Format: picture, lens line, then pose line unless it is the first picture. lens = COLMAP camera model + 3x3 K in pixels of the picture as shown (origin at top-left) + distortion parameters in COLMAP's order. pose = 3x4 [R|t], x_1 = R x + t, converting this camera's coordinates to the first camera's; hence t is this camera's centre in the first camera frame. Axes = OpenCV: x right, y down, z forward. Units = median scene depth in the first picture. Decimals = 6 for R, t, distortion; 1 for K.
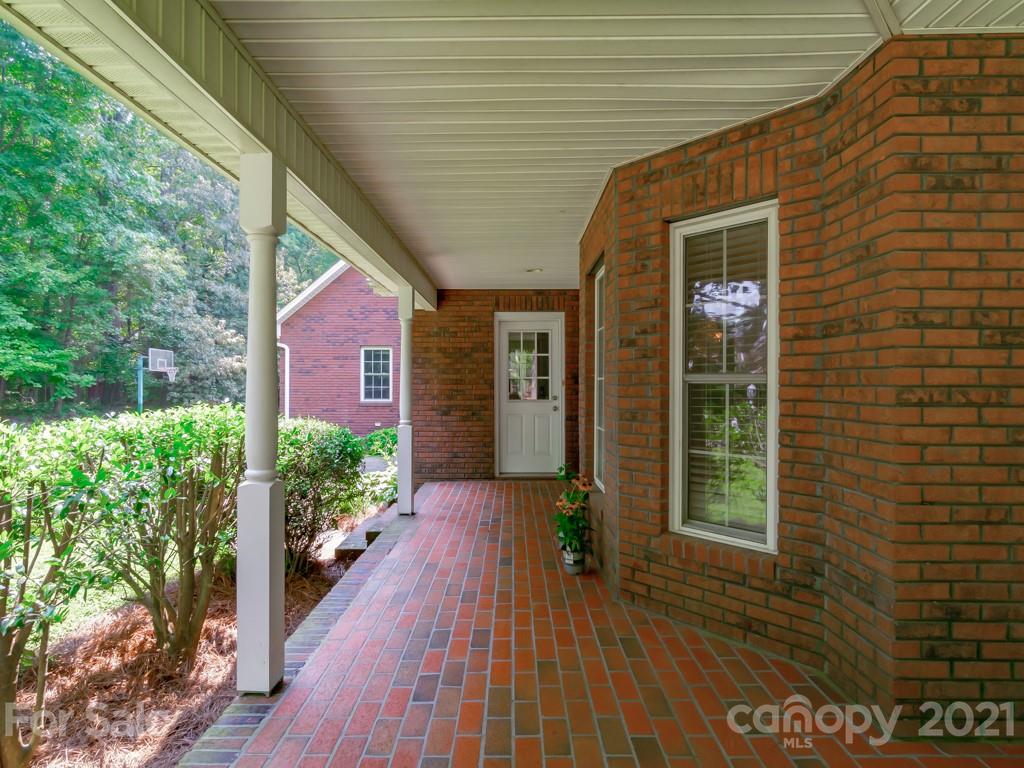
lens RADIAL K [[525.1, 0, 516.0], [0, 525.1, 385.2], [0, 0, 1]] dist [-0.020084, 0.003906]
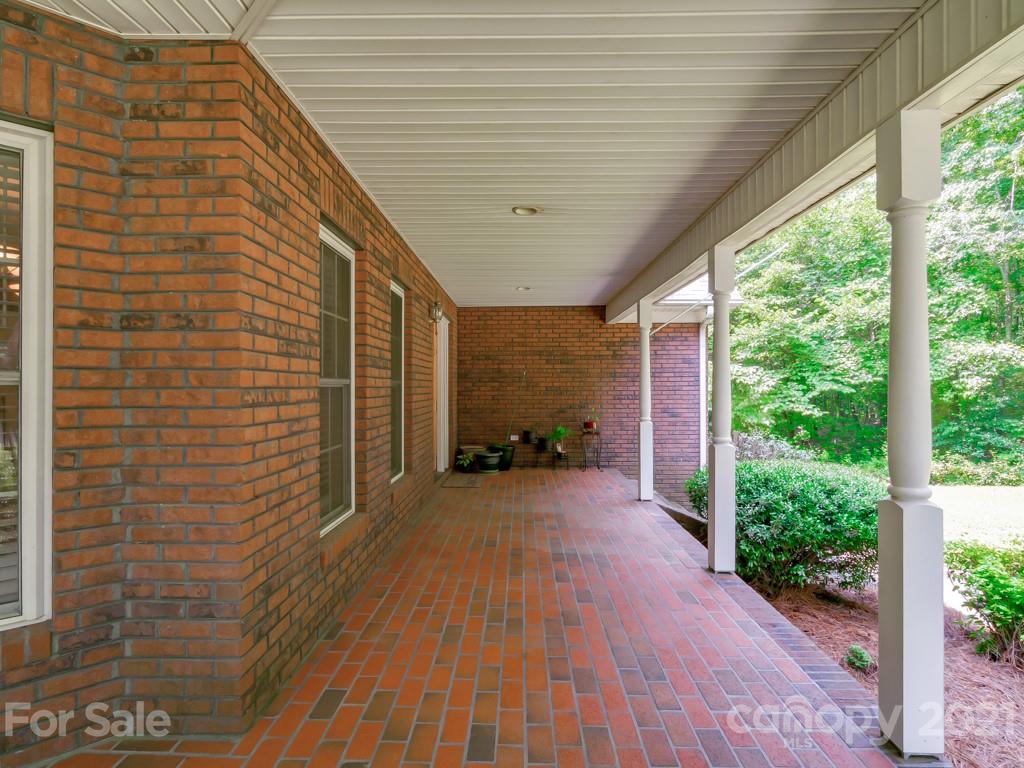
lens RADIAL K [[525.1, 0, 511.7], [0, 525.1, 387.8], [0, 0, 1]] dist [-0.020084, 0.003906]
pose [[0.024507, -0.002509, 0.999697, -0.217944], [0.003155, 0.999992, 0.002433, 0.000417], [-0.999695, 0.003094, 0.024515, 0.359024]]
